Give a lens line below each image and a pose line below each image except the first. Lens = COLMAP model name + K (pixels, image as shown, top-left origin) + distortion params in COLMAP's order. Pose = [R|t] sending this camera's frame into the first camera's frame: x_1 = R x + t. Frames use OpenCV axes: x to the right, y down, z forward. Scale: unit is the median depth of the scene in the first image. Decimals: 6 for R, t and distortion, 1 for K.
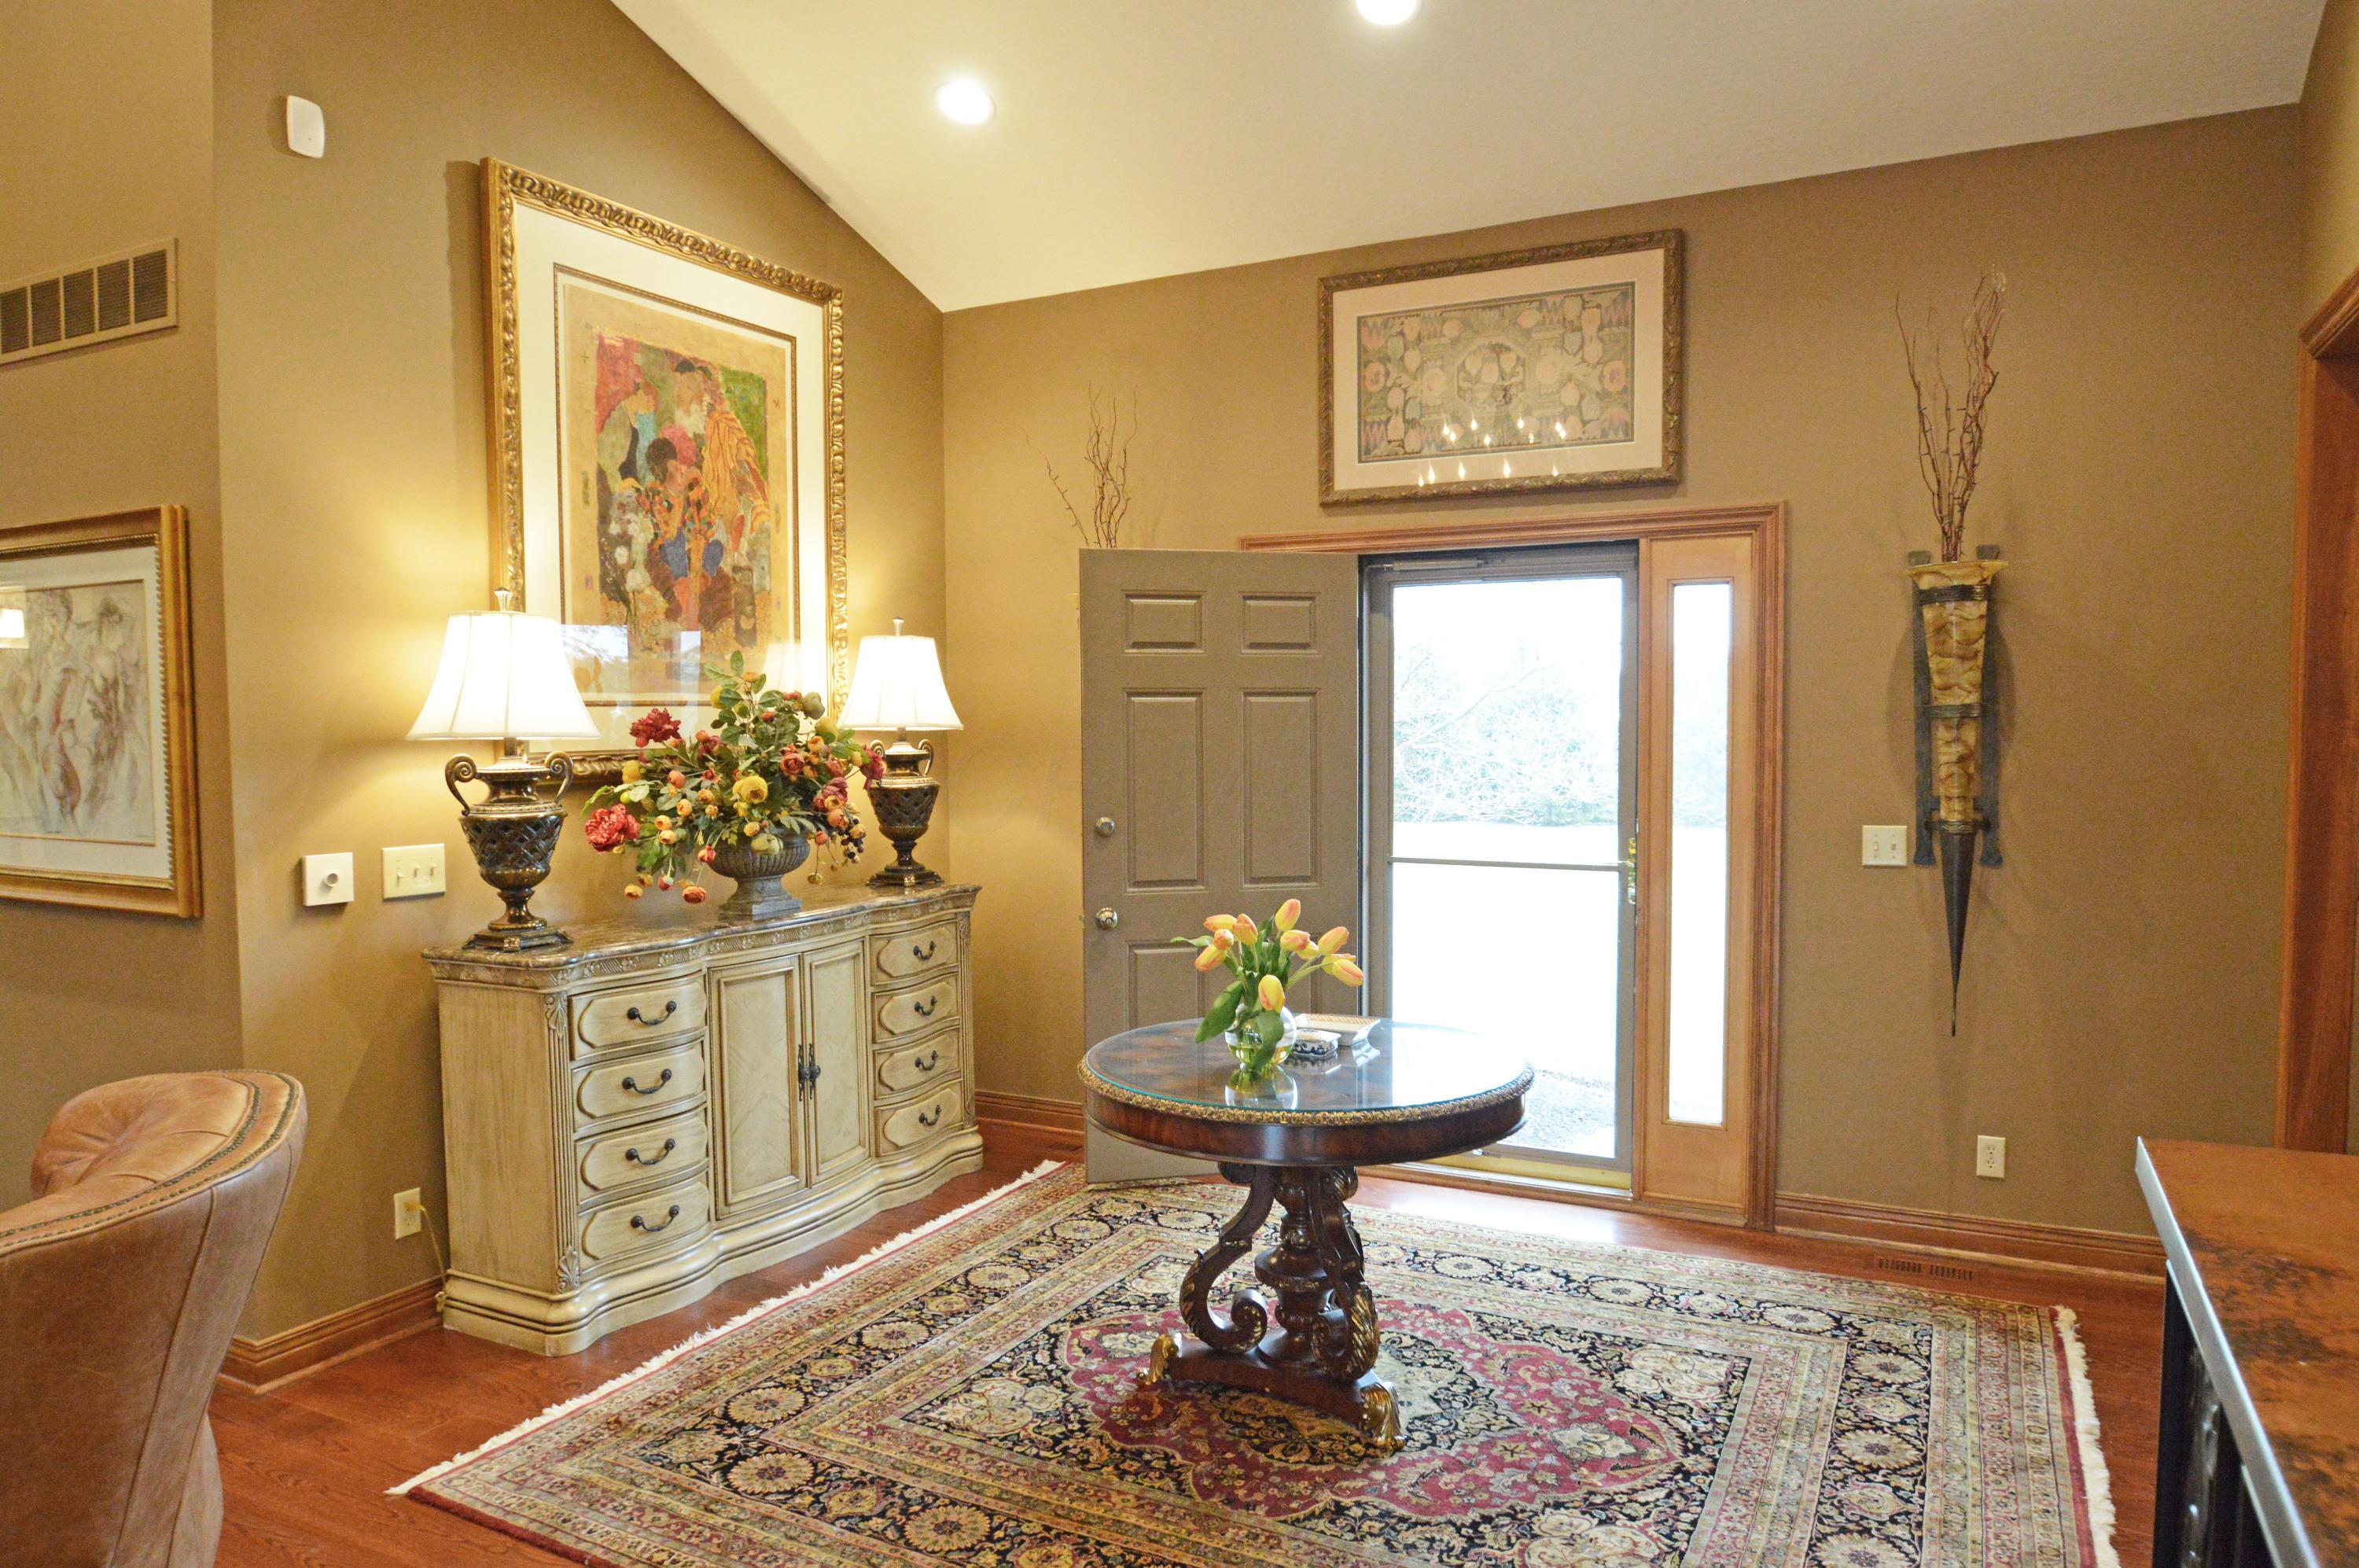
lens RADIAL K [[1496.9, 0, 1189.0], [0, 1496.9, 809.1], [0, 0, 1]] dist [-0.032699, 0.000182]
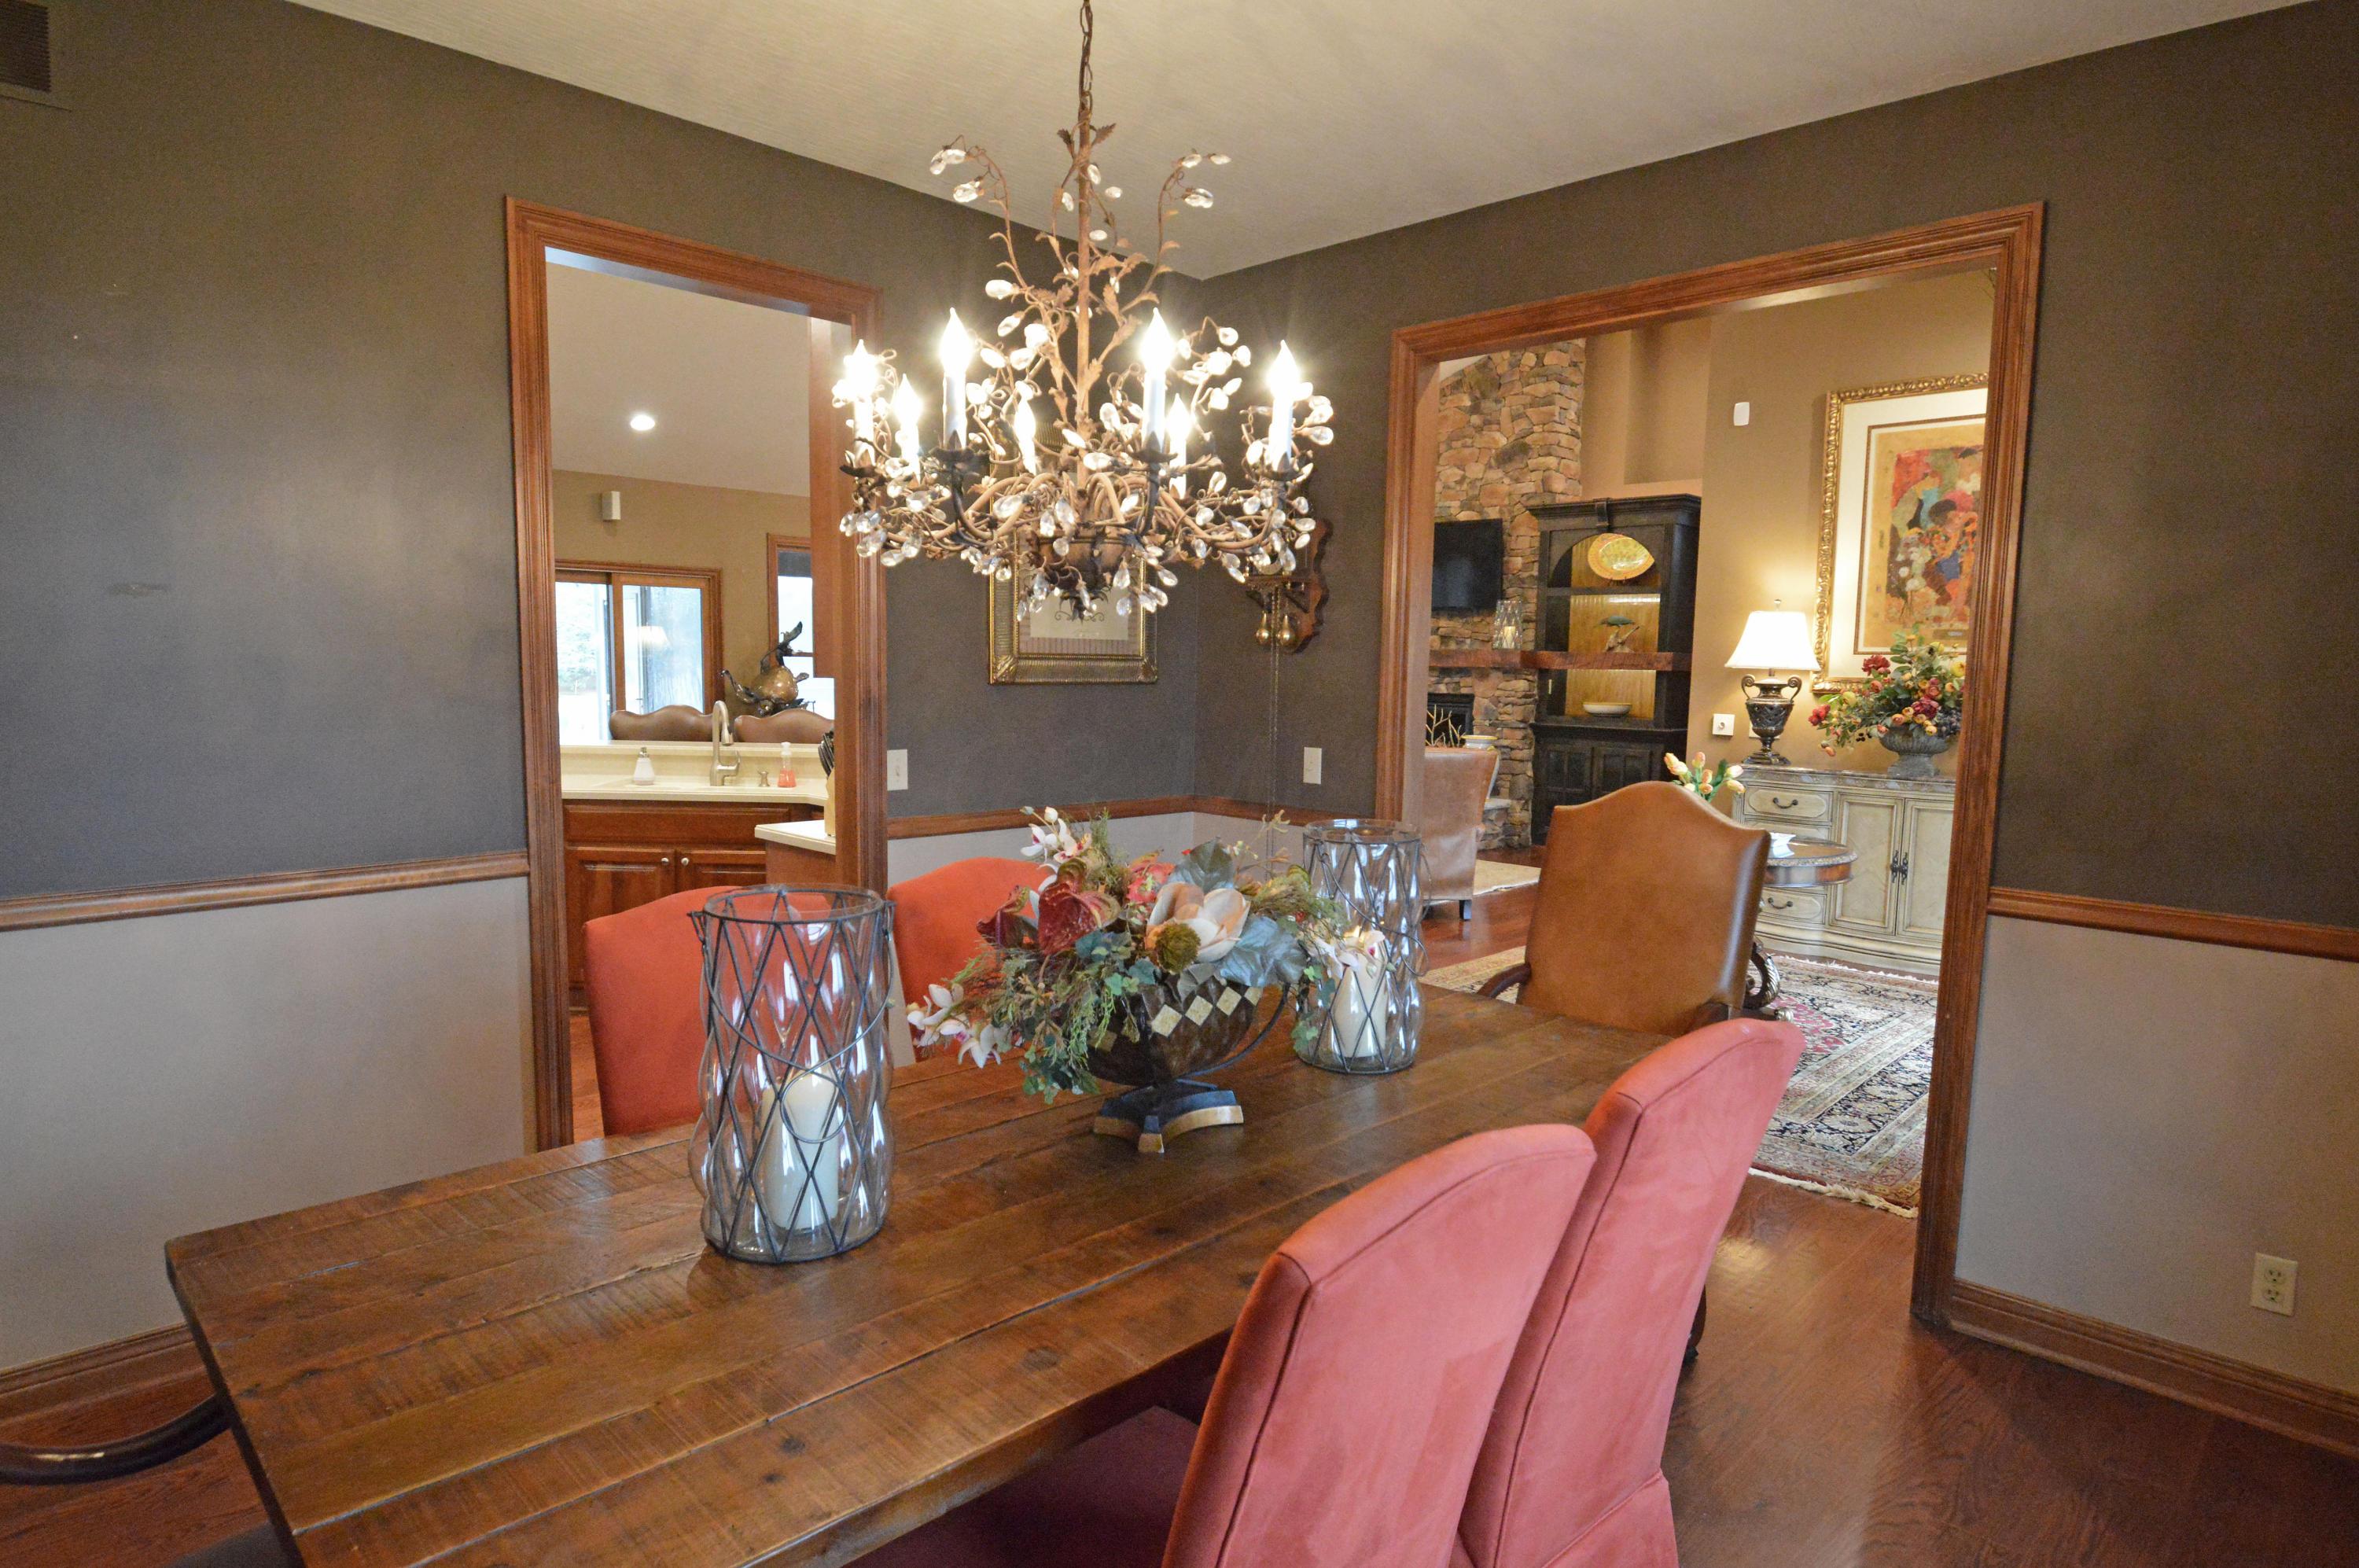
lens RADIAL K [[1289.8, 0, 1161.5], [0, 1289.8, 801.5], [0, 0, 1]] dist [0.002450, -0.021142]
pose [[-0.316972, 0.105853, -0.942509, 1.411565], [-0.072650, 0.988123, 0.135408, -0.039105], [0.945648, 0.111394, -0.305517, 0.644521]]
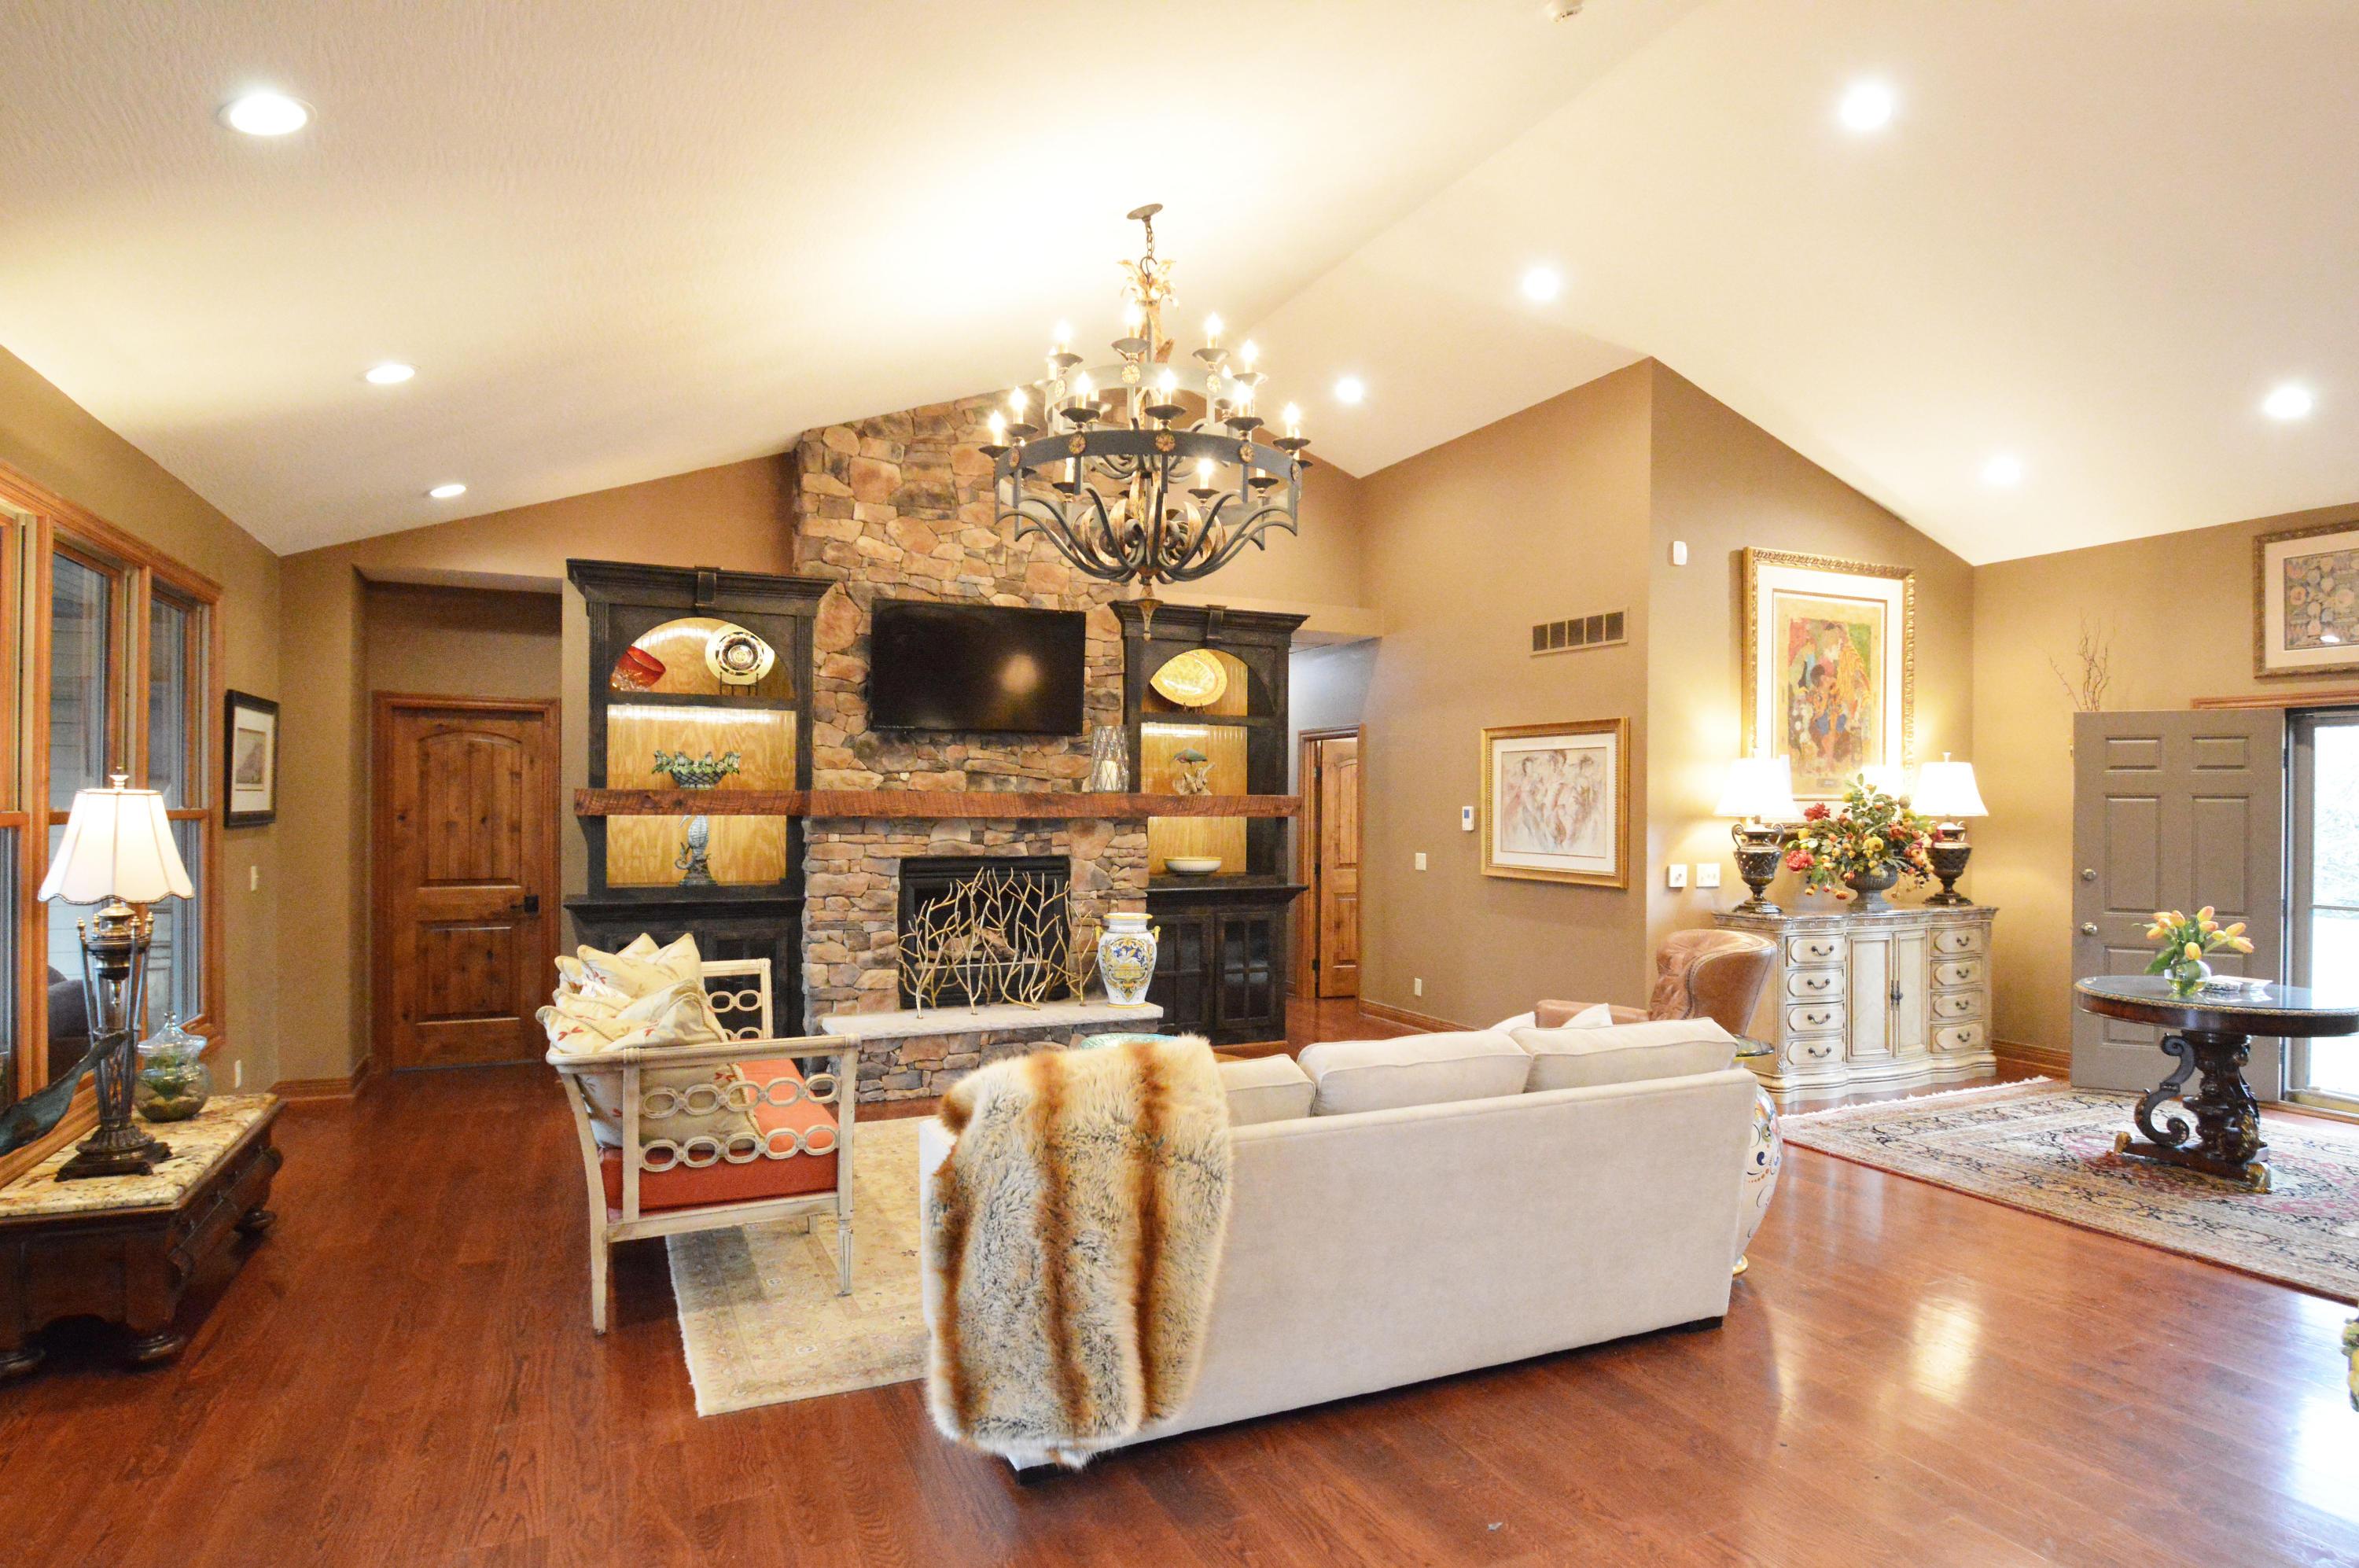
lens RADIAL K [[1289.8, 0, 1161.5], [0, 1289.8, 801.5], [0, 0, 1]] dist [0.002450, -0.021142]
pose [[0.782431, 0.010448, -0.622649, 0.029287], [-0.048244, 0.997871, -0.043879, 0.048054], [0.620865, 0.064371, 0.781270, -0.870490]]
